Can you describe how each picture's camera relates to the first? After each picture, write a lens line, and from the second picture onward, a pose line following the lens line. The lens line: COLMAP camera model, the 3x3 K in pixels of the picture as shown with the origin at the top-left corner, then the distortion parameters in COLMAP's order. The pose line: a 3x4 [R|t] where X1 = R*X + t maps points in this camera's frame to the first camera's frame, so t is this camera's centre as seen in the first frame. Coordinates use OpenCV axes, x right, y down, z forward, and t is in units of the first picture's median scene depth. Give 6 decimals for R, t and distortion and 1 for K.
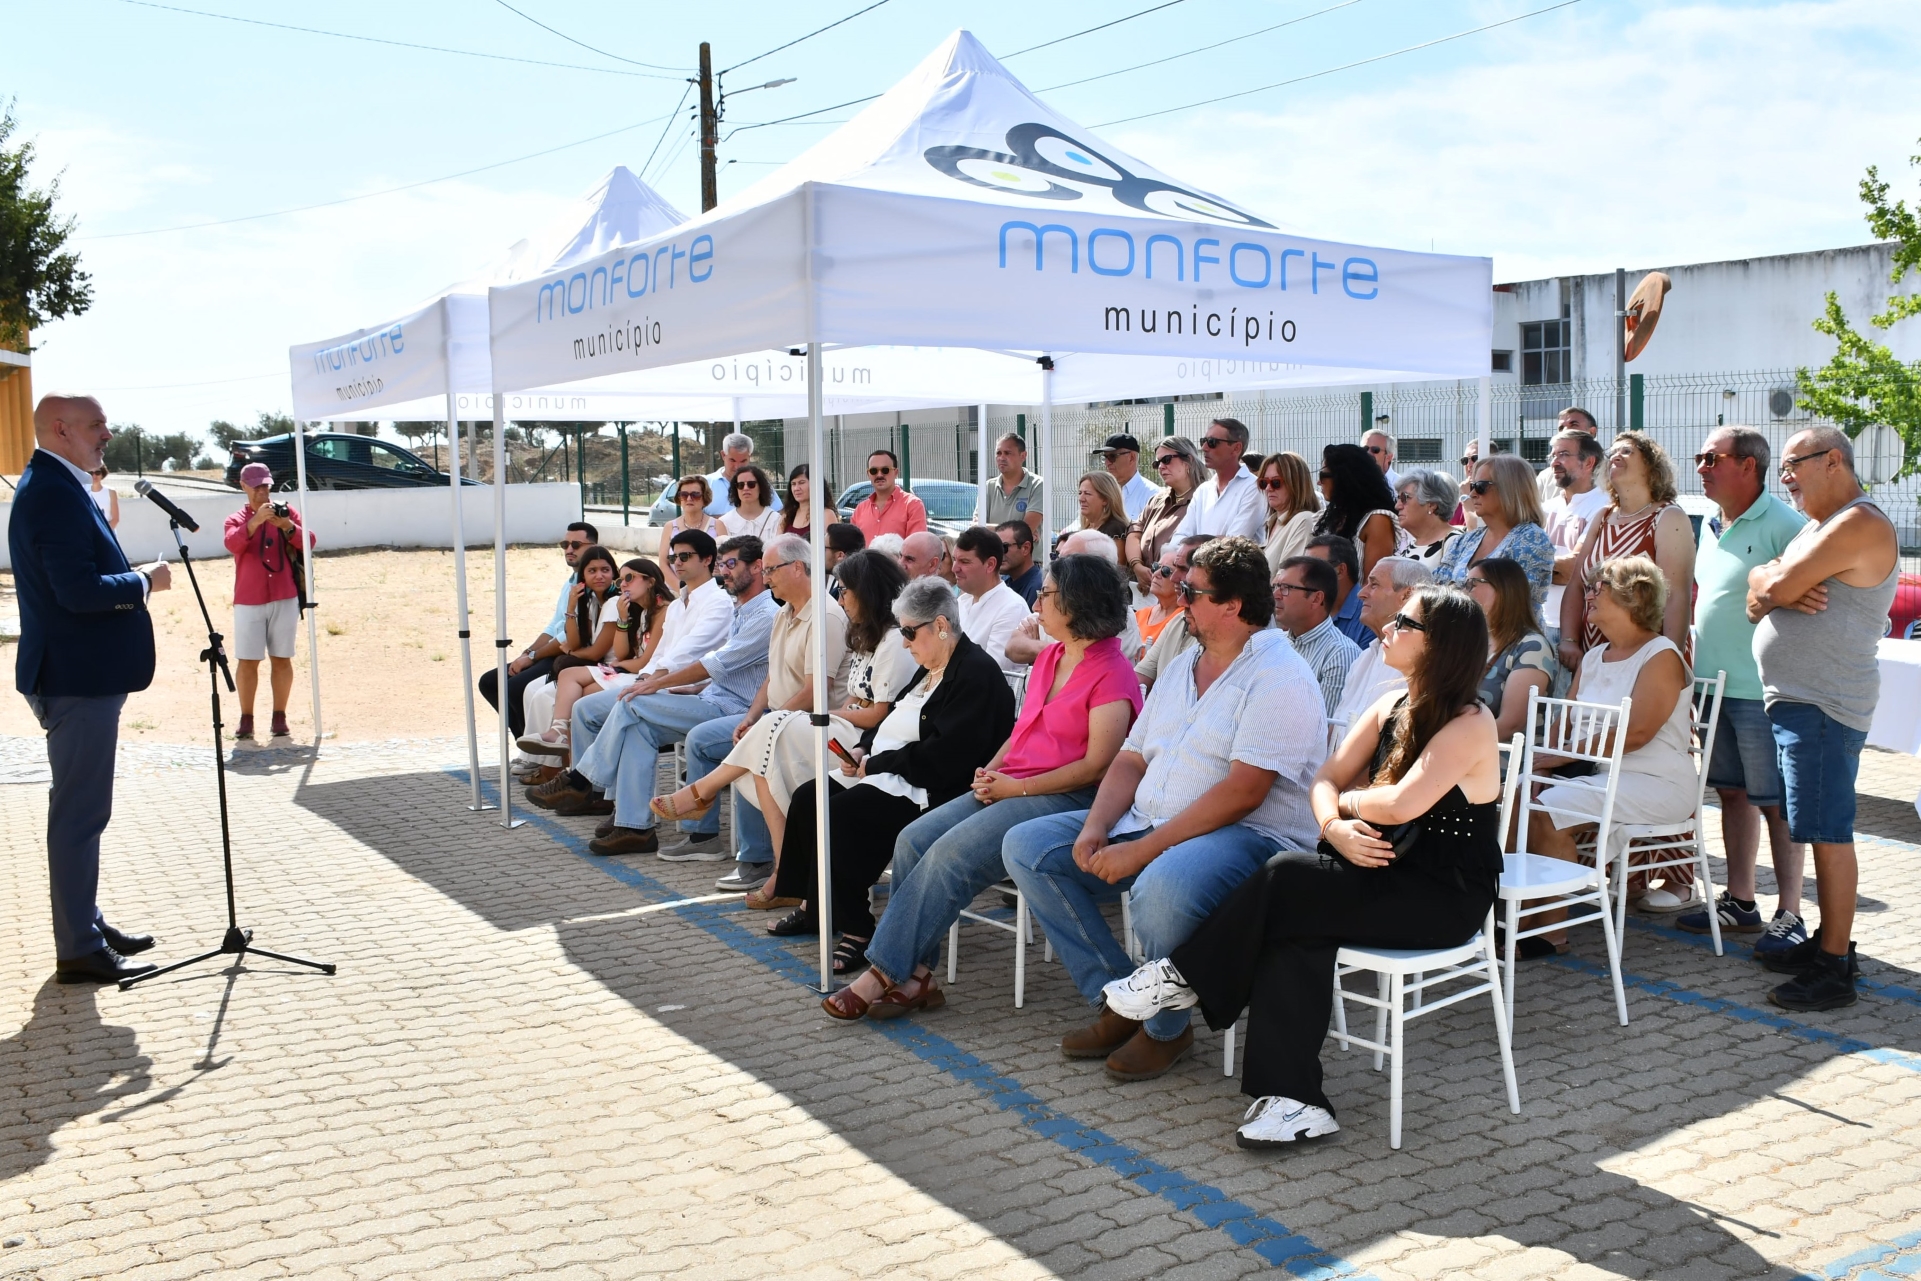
lens RADIAL K [[1704.3, 0, 1041.8], [0, 1704.3, 604.4], [0, 0, 1]] dist [-0.148544, 0.093346]
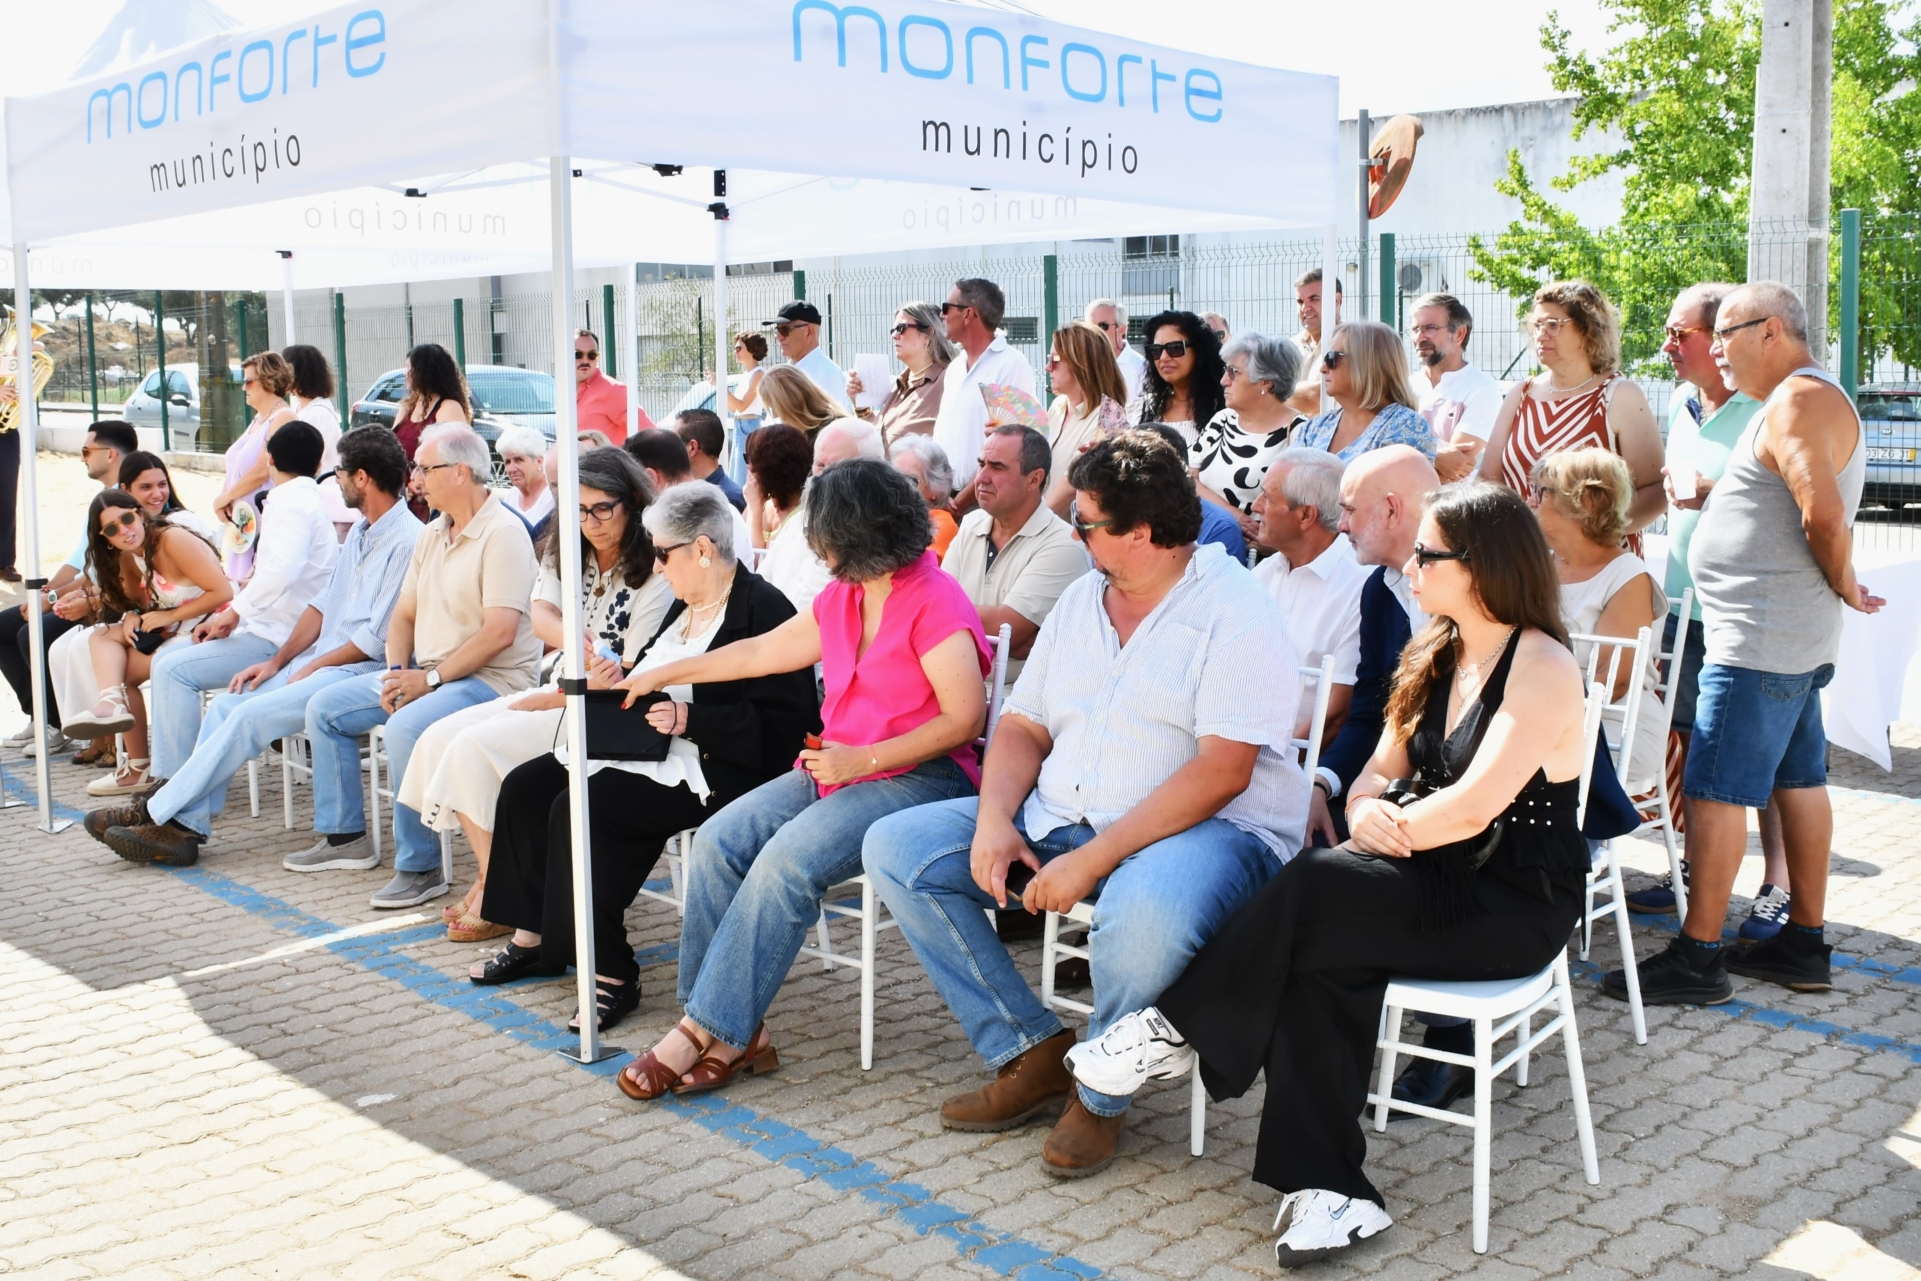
lens RADIAL K [[1921.4, 0, 890.1], [0, 1921.4, 574.4], [0, 0, 1]] dist [-0.144681, 0.086874]
pose [[0.984304, -0.022759, 0.175005, -0.126885], [0.016752, 0.999221, 0.035730, -0.005316], [-0.175682, -0.032237, 0.983919, 0.168189]]
